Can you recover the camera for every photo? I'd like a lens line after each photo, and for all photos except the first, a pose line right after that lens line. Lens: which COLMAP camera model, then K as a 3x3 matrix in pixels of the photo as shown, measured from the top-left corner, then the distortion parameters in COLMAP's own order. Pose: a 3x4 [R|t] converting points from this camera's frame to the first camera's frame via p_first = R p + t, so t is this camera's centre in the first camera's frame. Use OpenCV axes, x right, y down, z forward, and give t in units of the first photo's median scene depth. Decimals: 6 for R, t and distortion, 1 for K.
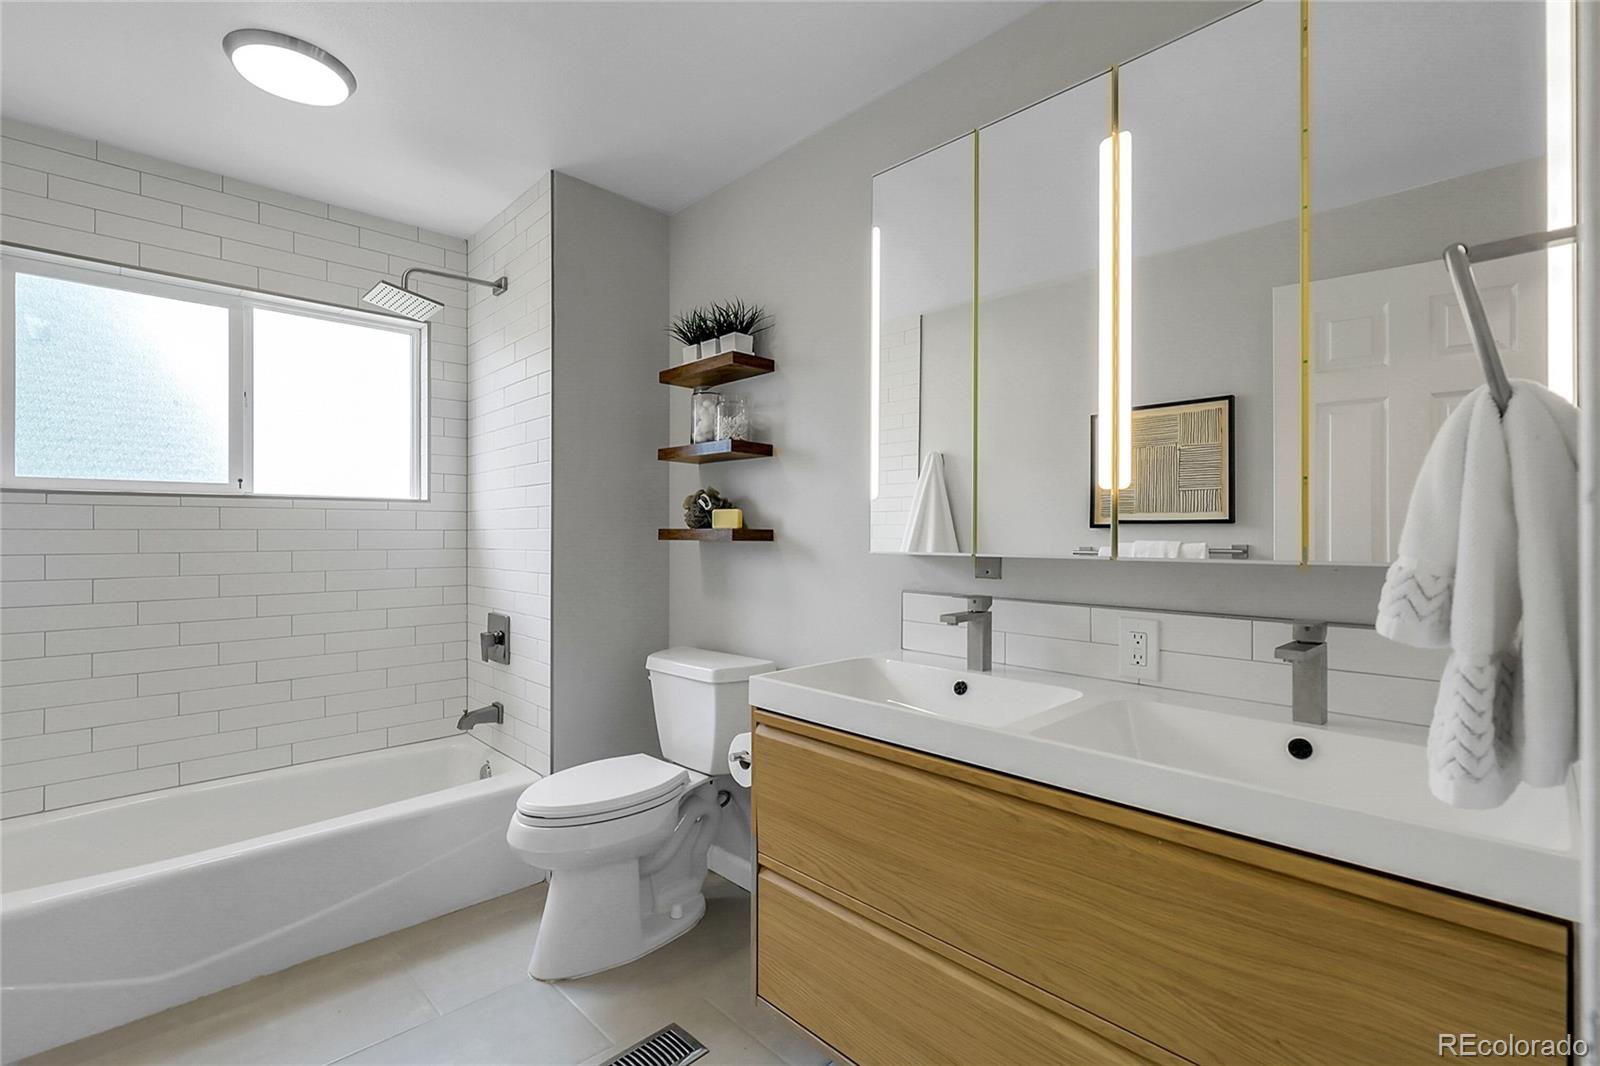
lens RADIAL K [[733.0, 0, 787.1], [0, 733.0, 533.5], [0, 0, 1]] dist [-0.003634, 0.001534]
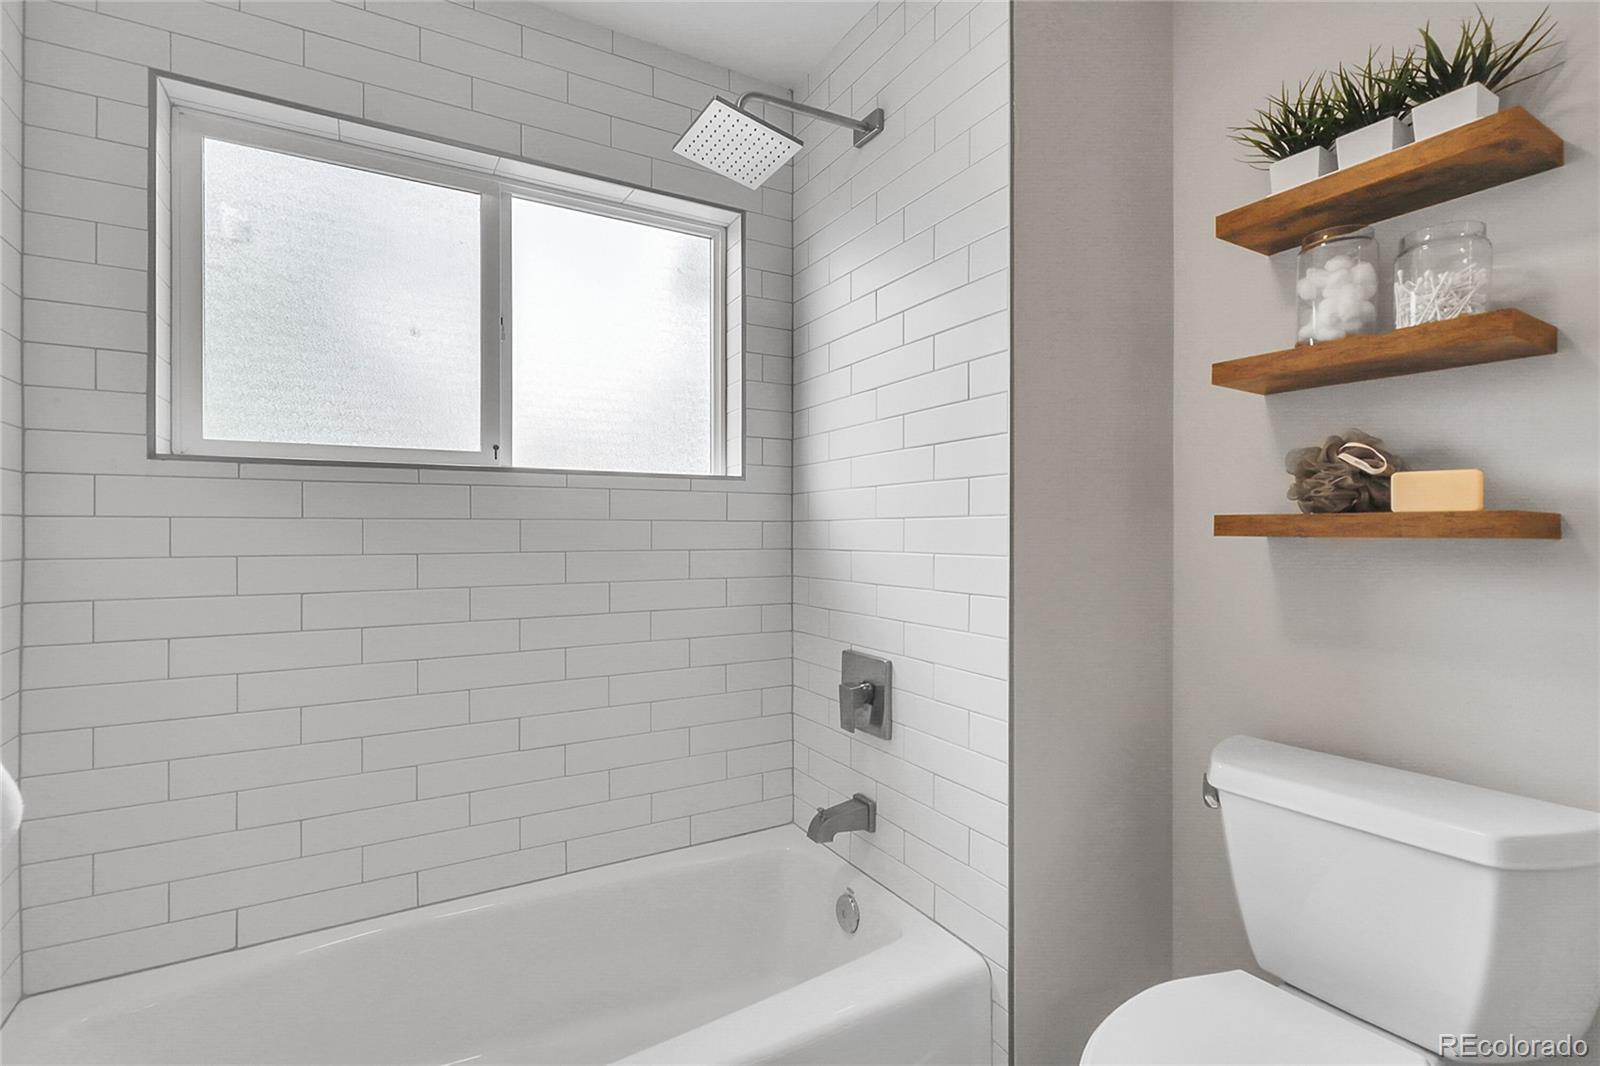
lens RADIAL K [[733.0, 0, 814.5], [0, 733.0, 531.1], [0, 0, 1]] dist [-0.003634, 0.001534]
pose [[0.980418, 0.000897, -0.196926, -0.363018], [-0.000630, 0.999999, 0.001417, 0.004718], [0.196927, -0.001265, 0.980417, 0.439428]]
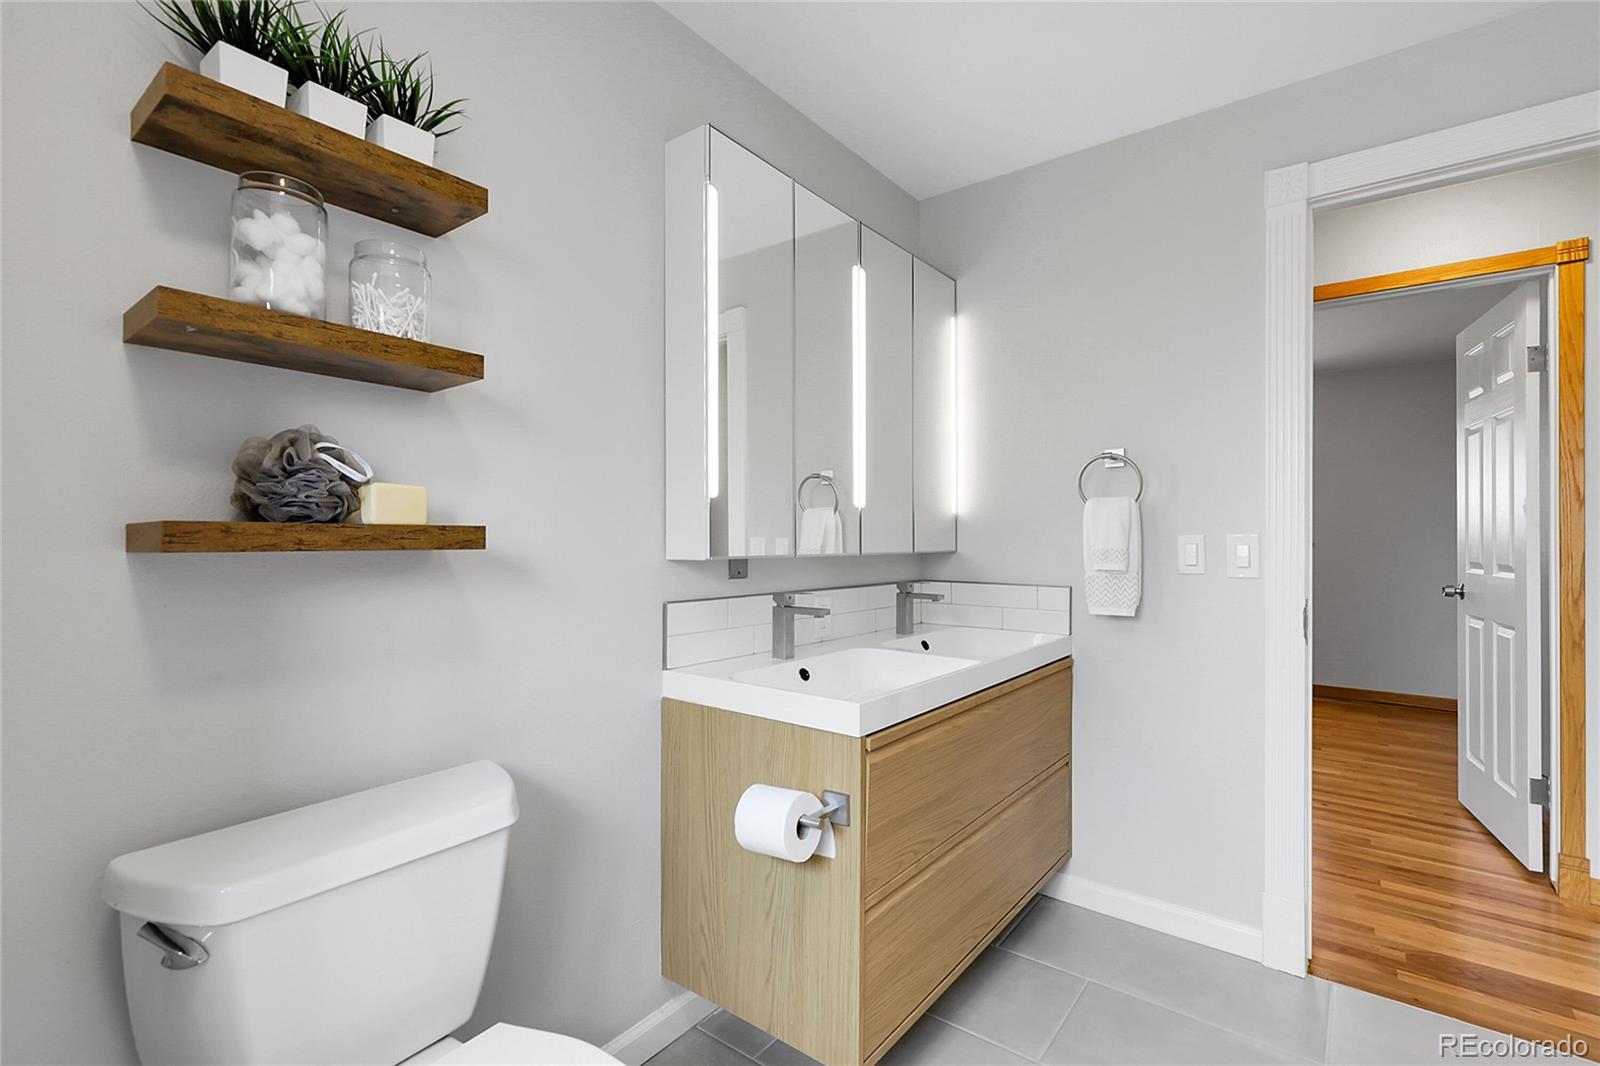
lens RADIAL K [[733.0, 0, 804.8], [0, 733.0, 541.5], [0, 0, 1]] dist [-0.003634, 0.001534]
pose [[-0.164877, -0.001870, 0.986312, -0.568518], [0.000498, 0.999998, 0.001979, 0.003143], [-0.986314, 0.000818, -0.164876, 0.775031]]
